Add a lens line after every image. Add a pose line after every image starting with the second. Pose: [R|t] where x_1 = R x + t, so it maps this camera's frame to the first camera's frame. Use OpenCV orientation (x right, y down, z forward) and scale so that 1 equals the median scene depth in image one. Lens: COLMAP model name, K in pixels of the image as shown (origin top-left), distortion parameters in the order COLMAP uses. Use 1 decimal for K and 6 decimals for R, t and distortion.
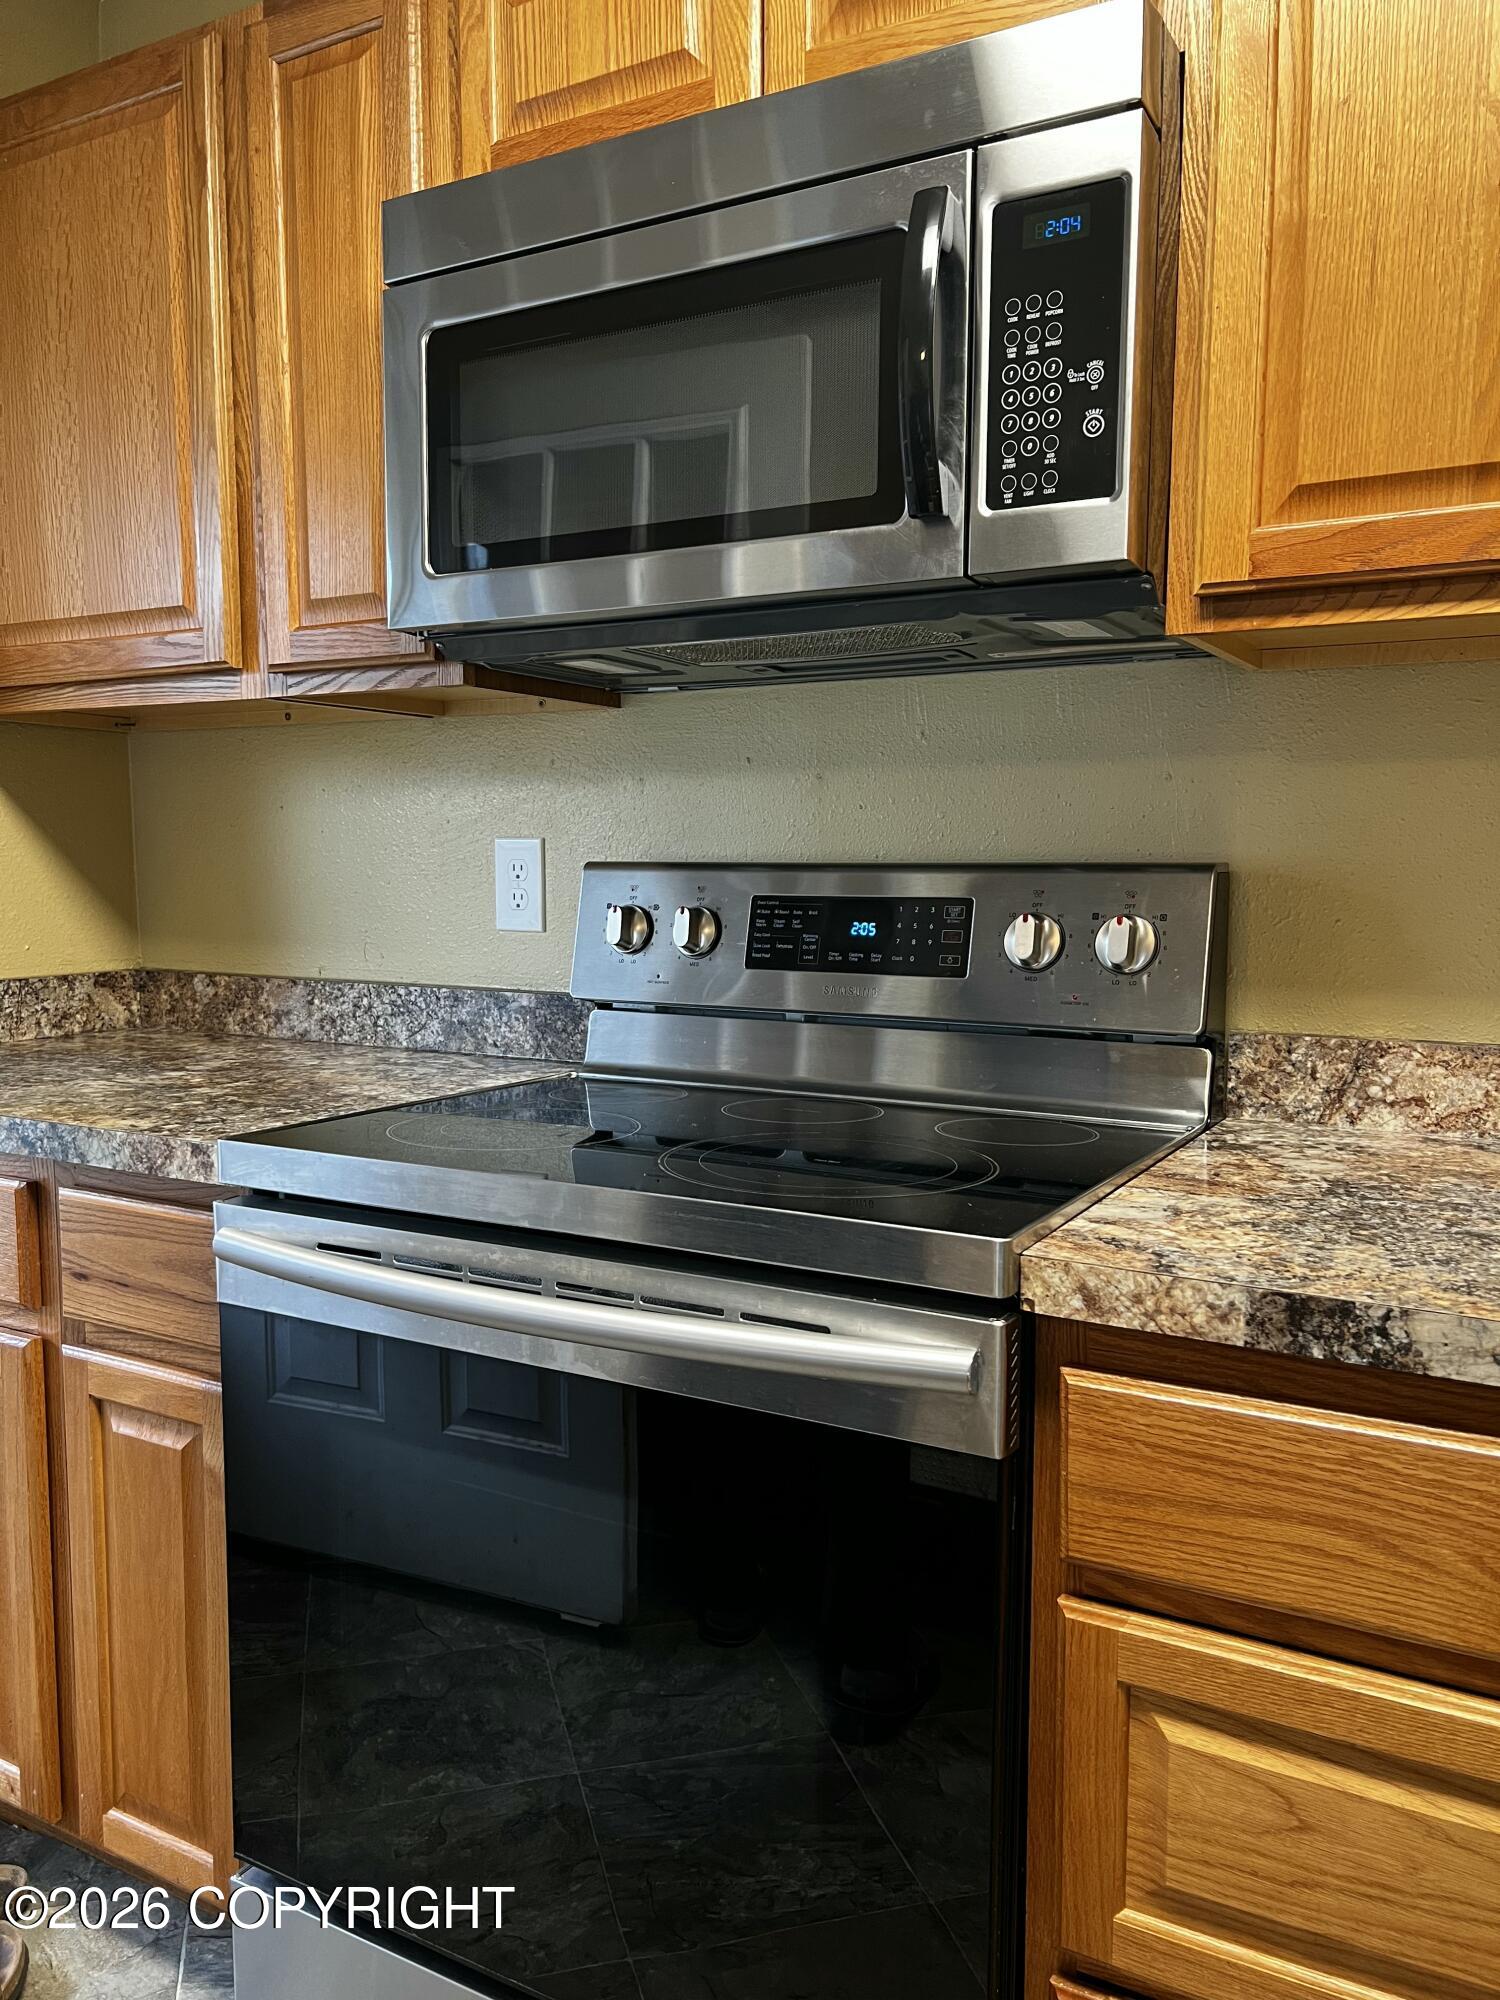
lens RADIAL K [[1541.9, 0, 750.0], [0, 1541.9, 1000.0], [0, 0, 1]] dist [0.059416, -0.126534]
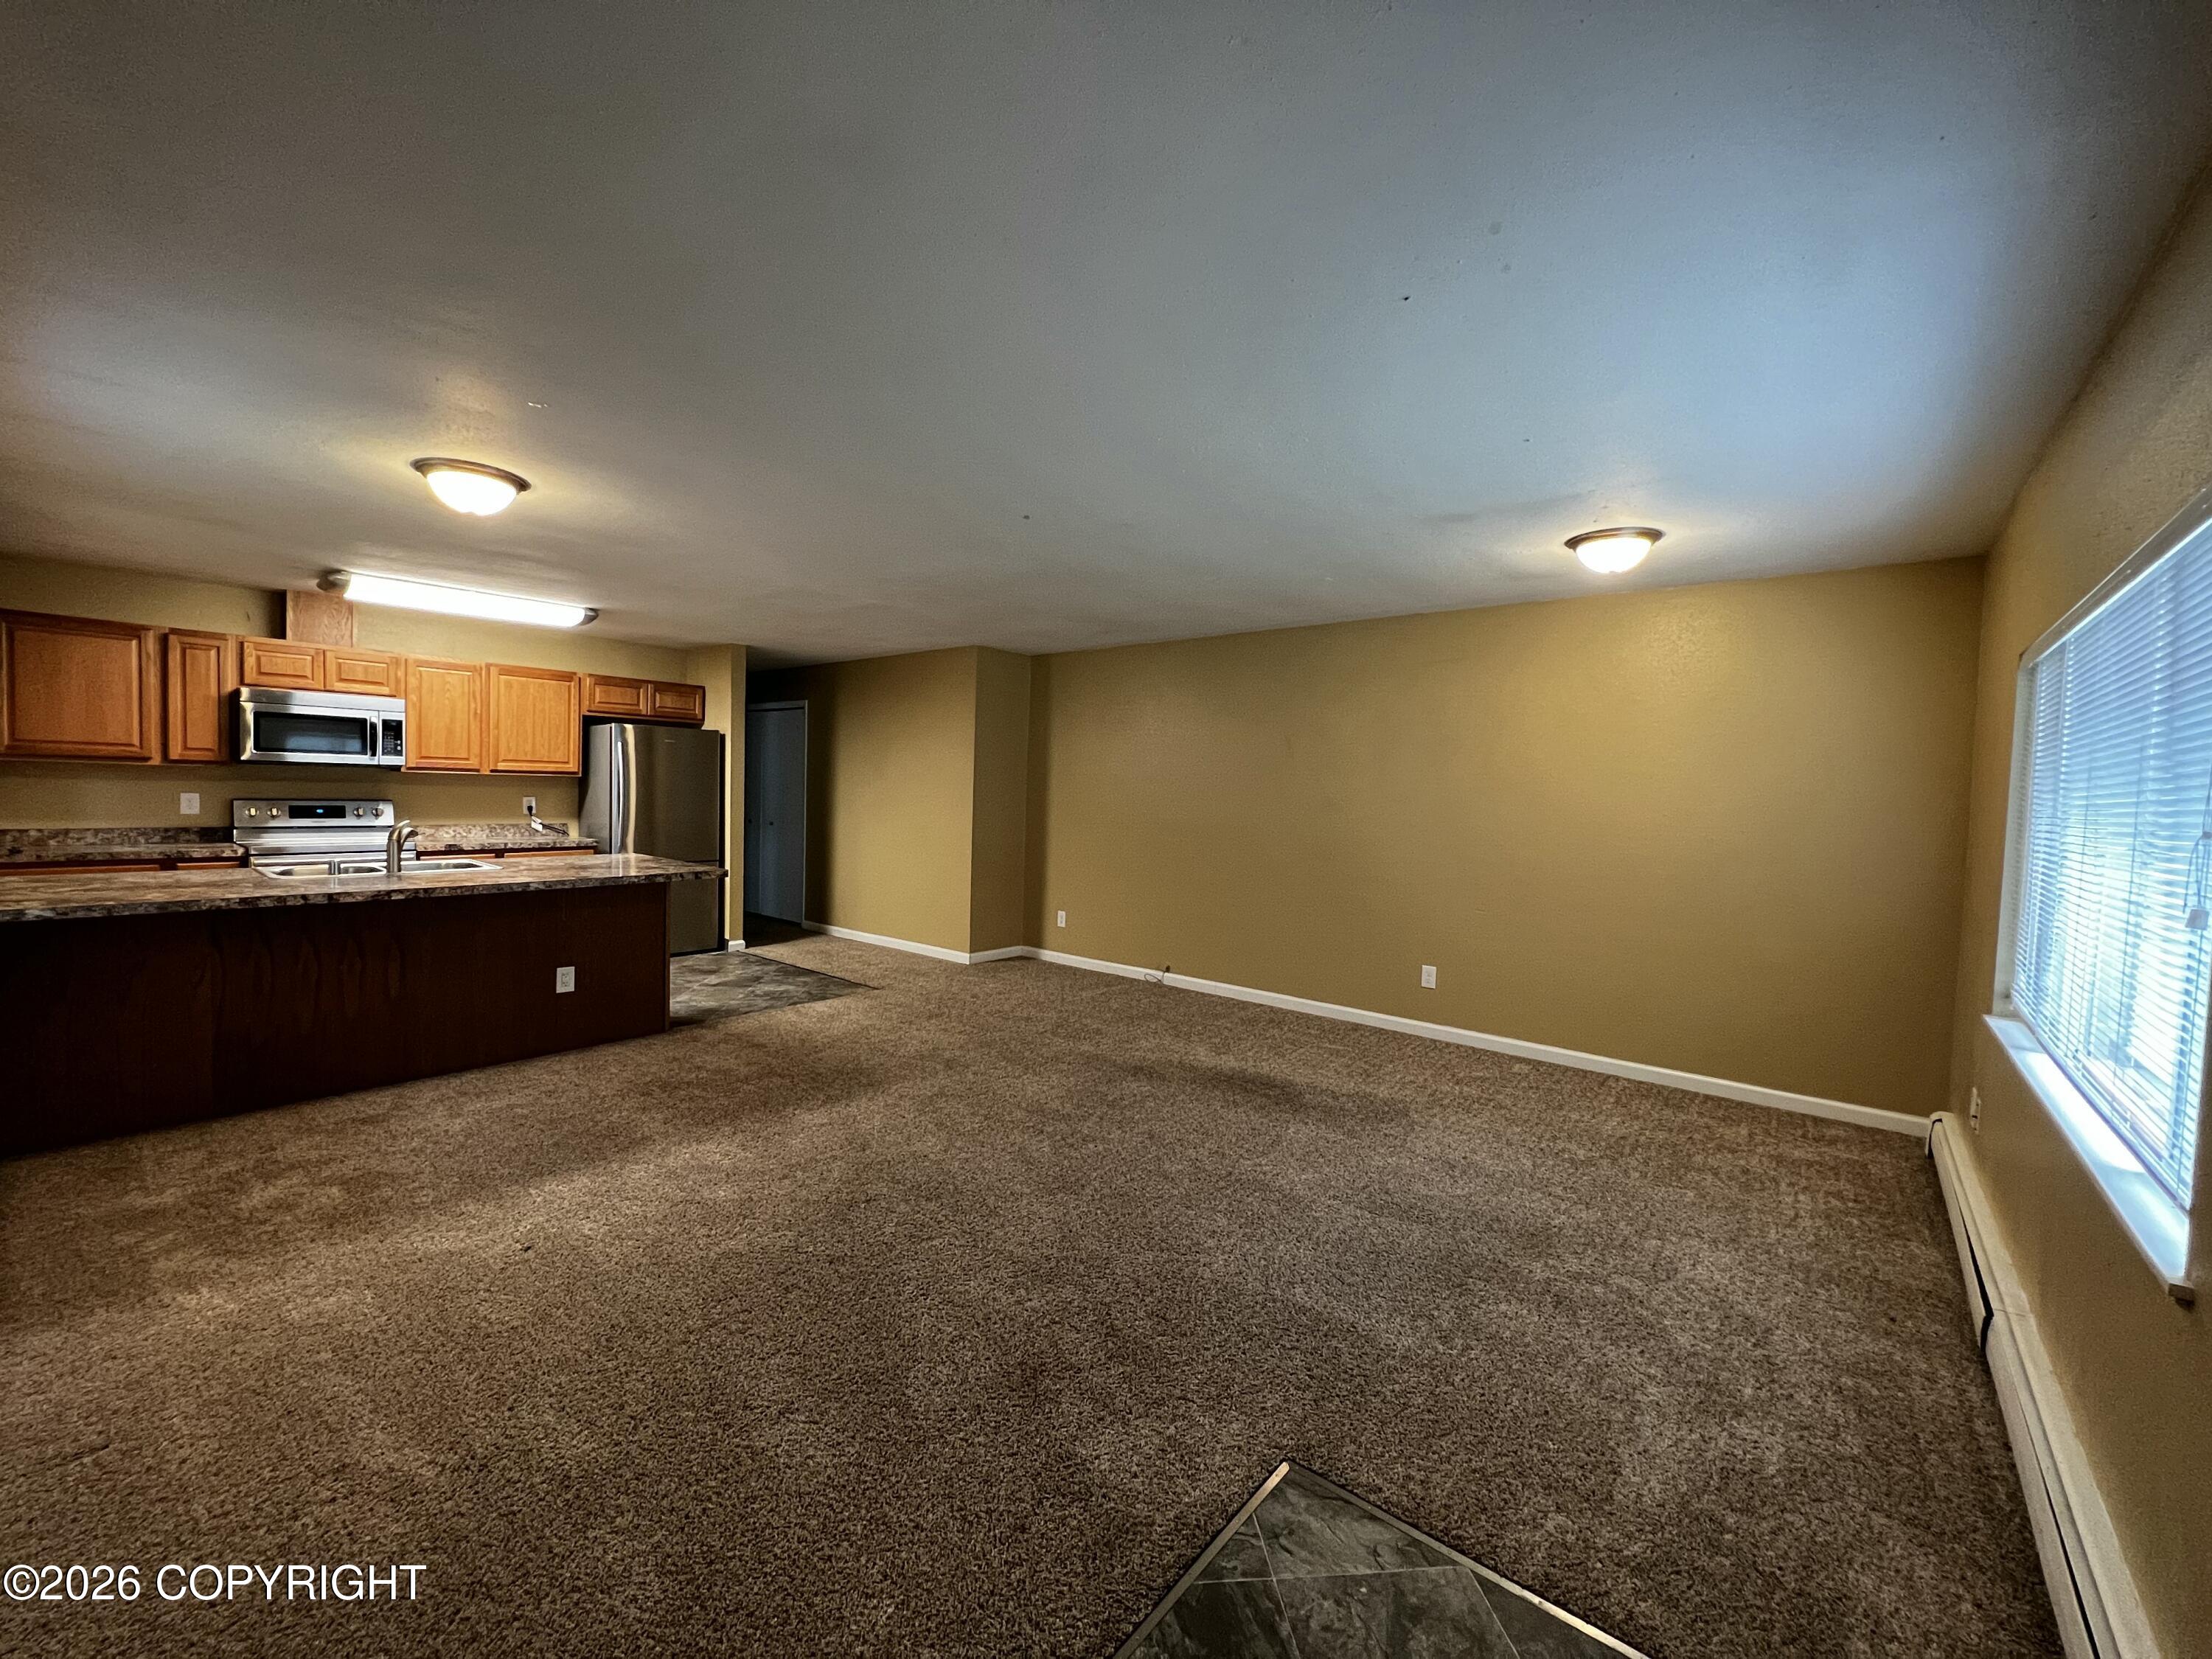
lens RADIAL K [[888.4, 0, 1106.0], [0, 888.4, 829.5], [0, 0, 1]] dist [0.000387, 0.000039]
pose [[0.171975, -0.038516, 0.984348, -3.559905], [0.066521, 0.997409, 0.027405, 0.166353], [-0.982853, 0.060767, 0.174092, -3.271261]]
